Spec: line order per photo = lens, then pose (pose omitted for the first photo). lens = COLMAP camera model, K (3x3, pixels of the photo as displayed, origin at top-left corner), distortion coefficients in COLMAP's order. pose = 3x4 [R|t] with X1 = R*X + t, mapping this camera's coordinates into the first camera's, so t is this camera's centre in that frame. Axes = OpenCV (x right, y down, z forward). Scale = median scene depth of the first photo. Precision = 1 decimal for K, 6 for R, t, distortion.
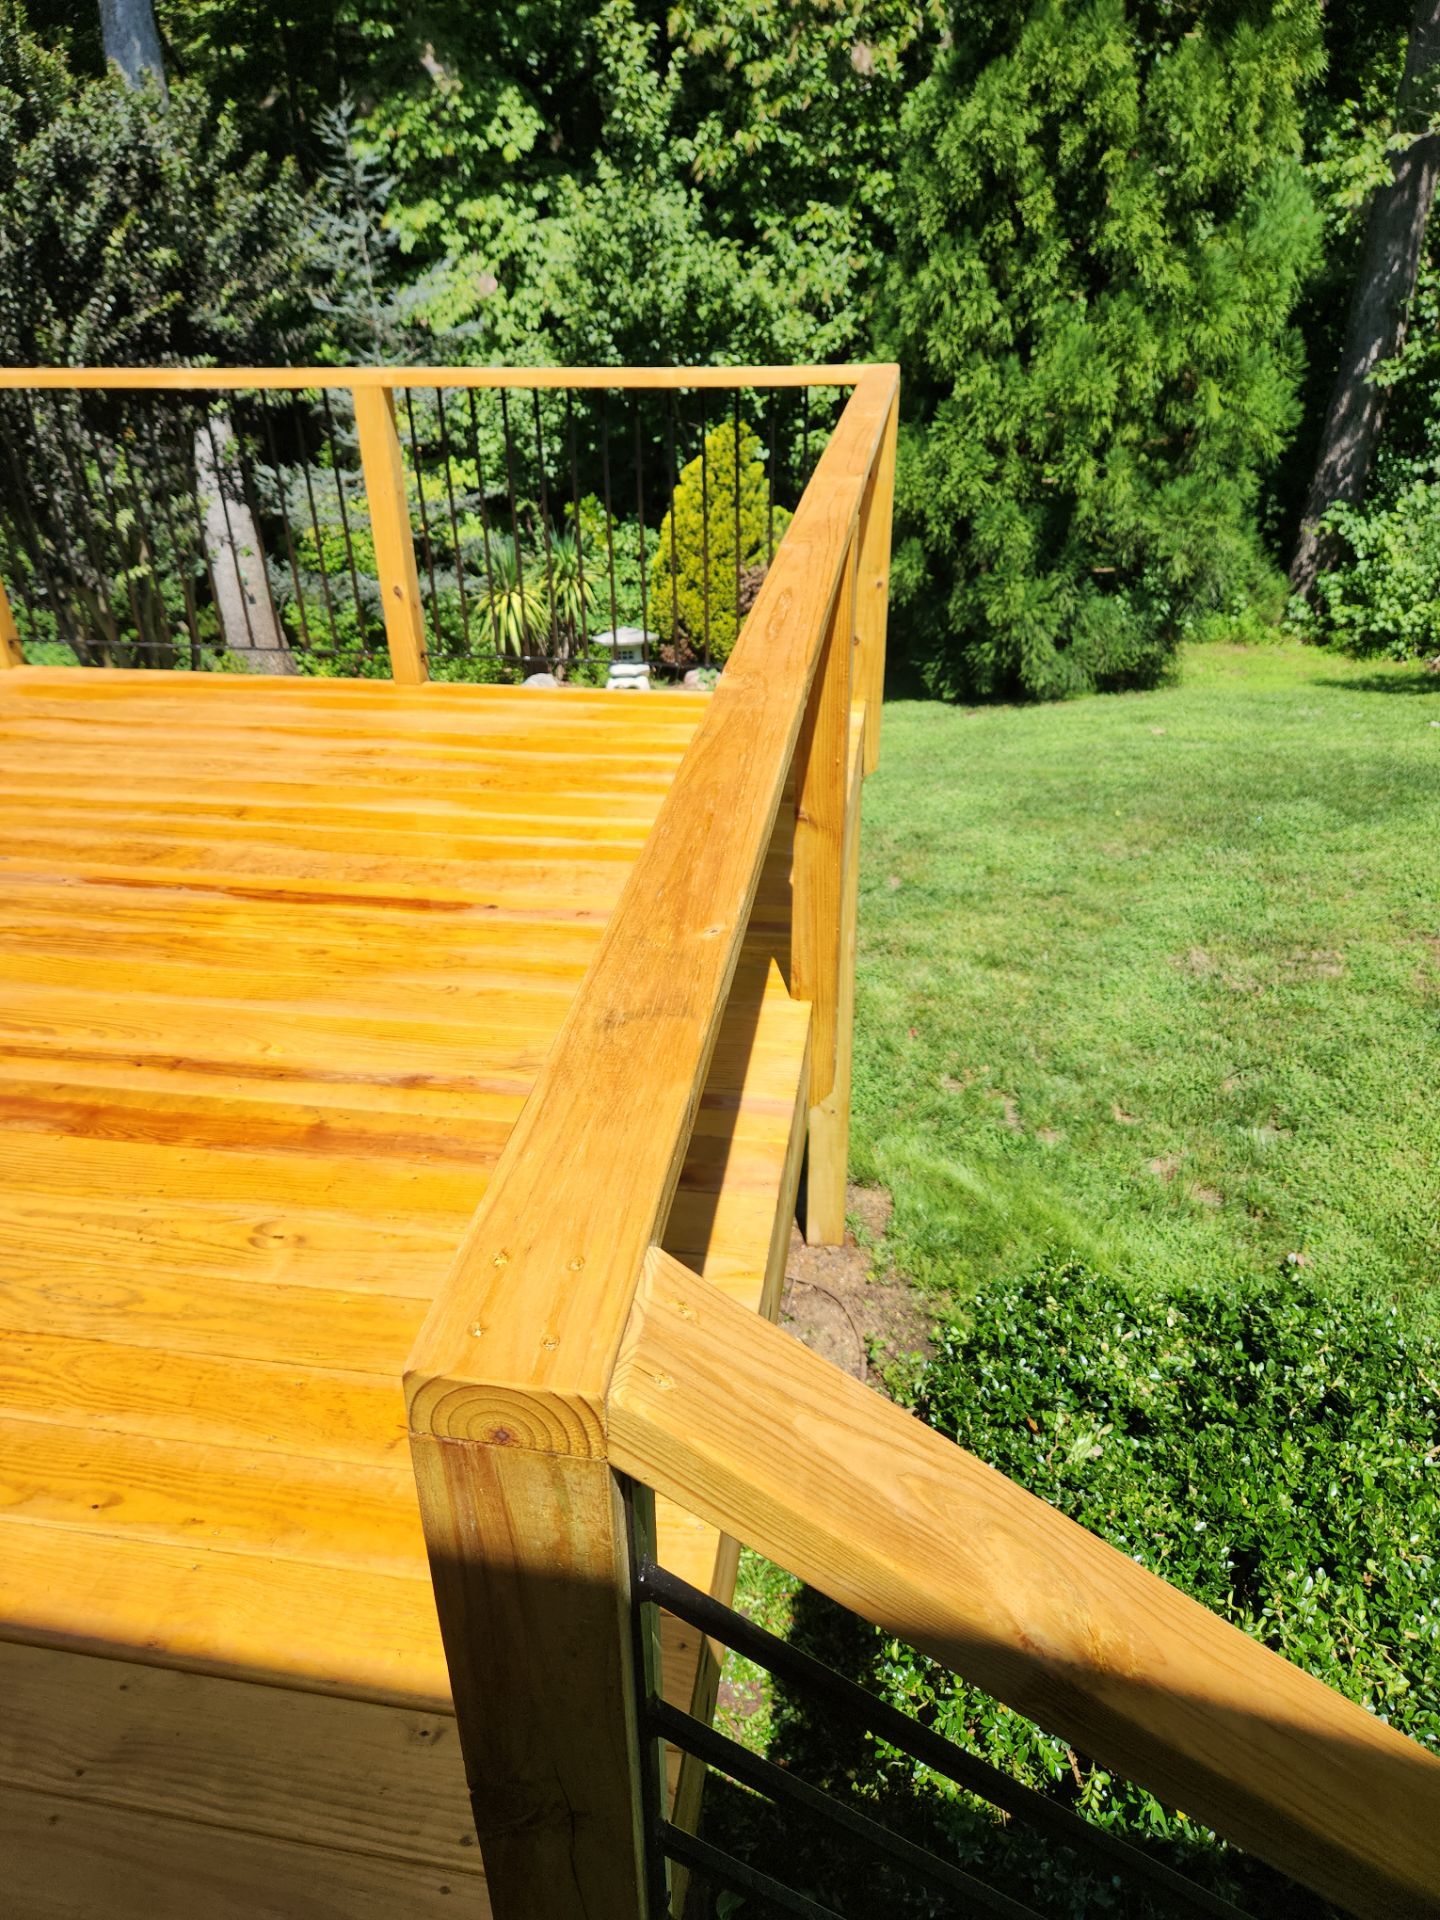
lens RADIAL K [[1291.2, 0, 718.4], [0, 1291.2, 969.9], [0, 0, 1]] dist [0.017325, -0.015167]
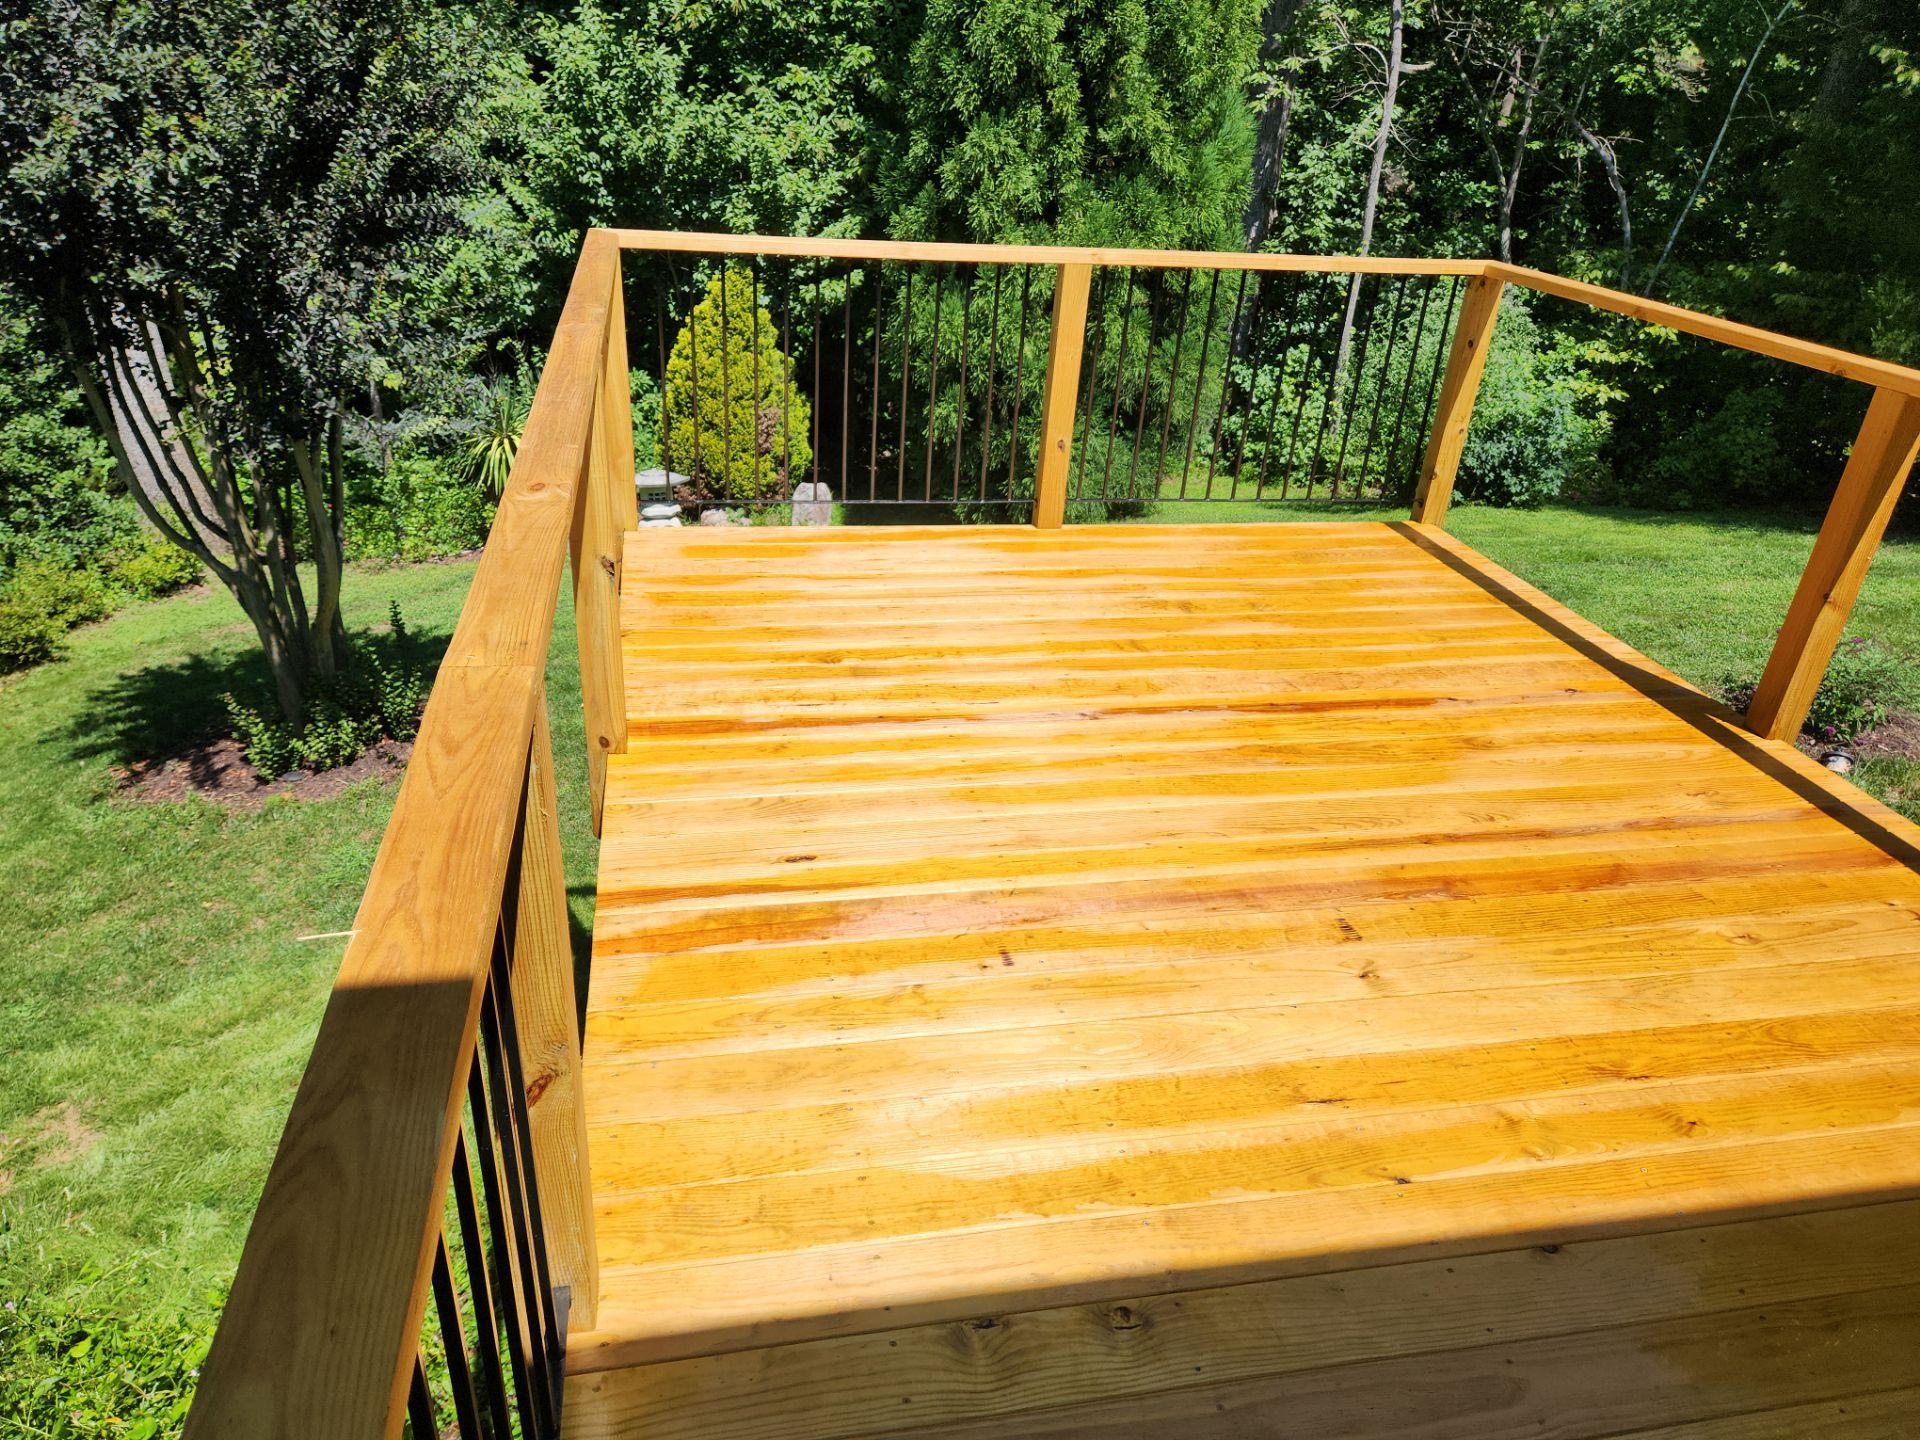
lens RADIAL K [[1291.2, 0, 947.5], [0, 1291.2, 758.3], [0, 0, 1]] dist [0.017325, -0.015167]
pose [[0.933353, -0.092355, 0.346876, -0.227556], [0.104029, 0.994459, -0.015144, -0.005922], [-0.343555, 0.050220, 0.937789, 0.003558]]
